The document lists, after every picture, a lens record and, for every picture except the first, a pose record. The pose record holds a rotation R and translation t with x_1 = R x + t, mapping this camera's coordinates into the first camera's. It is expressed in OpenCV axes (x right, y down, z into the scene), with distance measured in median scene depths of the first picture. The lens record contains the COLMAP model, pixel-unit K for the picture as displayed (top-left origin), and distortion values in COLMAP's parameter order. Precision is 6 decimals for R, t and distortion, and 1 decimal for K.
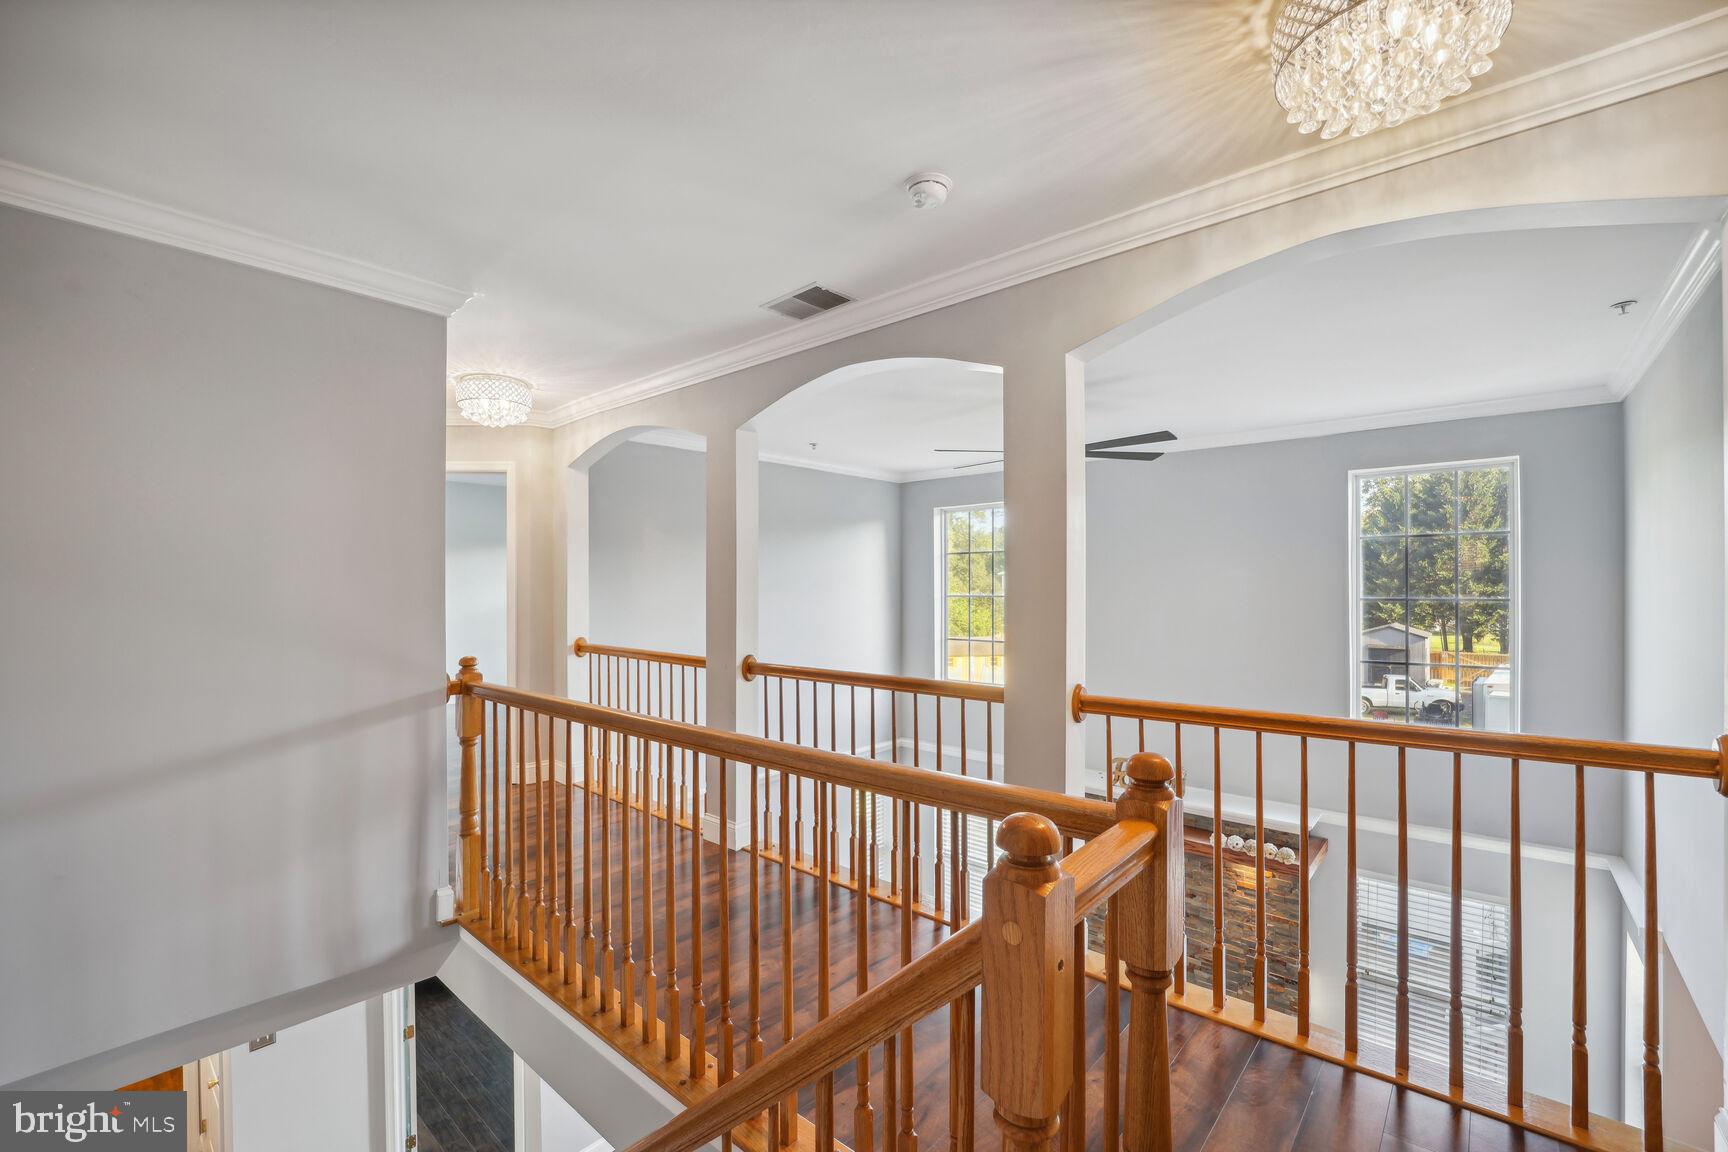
lens RADIAL K [[739.5, 0, 857.6], [0, 739.5, 577.7], [0, 0, 1]] dist [-0.001646, -0.000558]
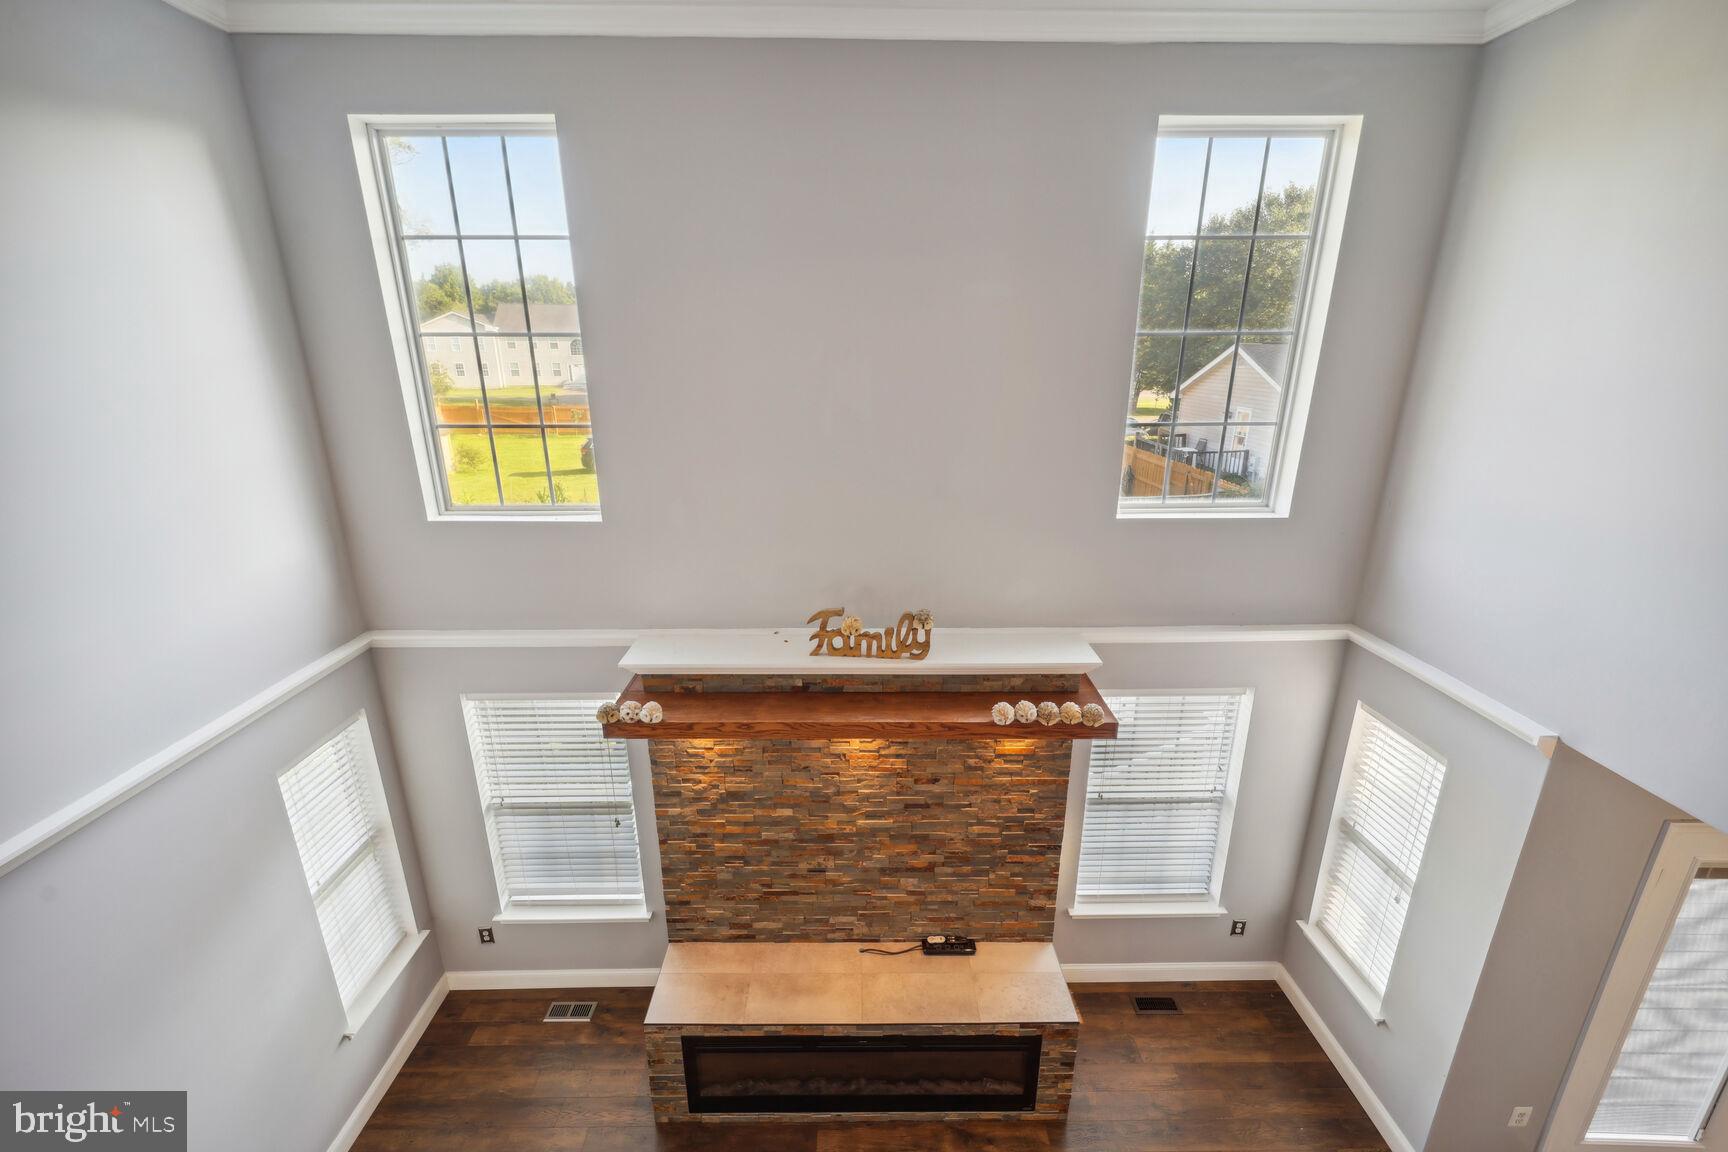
lens RADIAL K [[718.3, 0, 864.0], [0, 718.3, 576.0], [0, 0, 1]] dist [0.001305, -0.000244]
pose [[0.748148, -0.199589, 0.632802, 0.011548], [-0.002767, 0.952741, 0.303771, 0.040458], [-0.663526, -0.229017, 0.712239, 0.627769]]
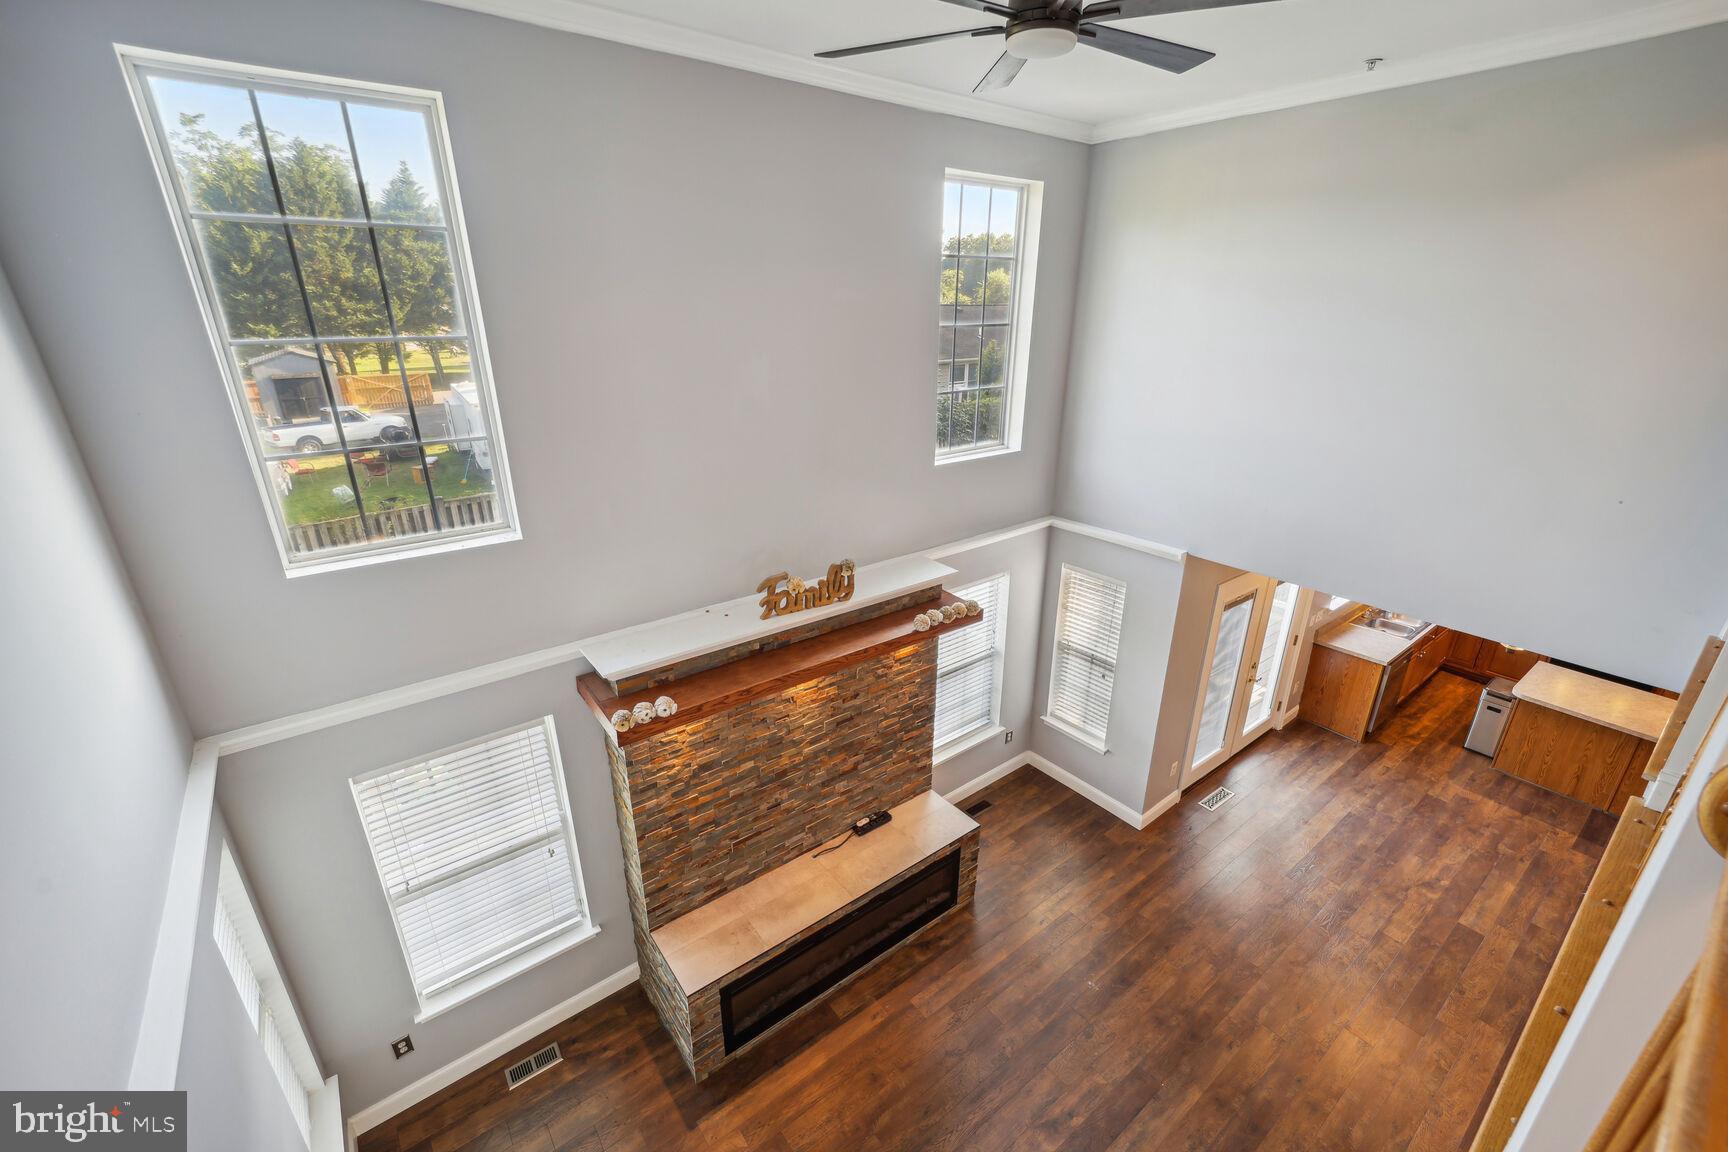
lens RADIAL K [[706.7, 0, 880.4], [0, 706.7, 574.7], [0, 0, 1]] dist [0.000236, 0.000117]
pose [[0.191684, -0.351896, 0.916202, -0.258101], [-0.013182, 0.932505, 0.360915, -0.000325], [-0.981368, -0.081259, 0.174108, 0.872613]]
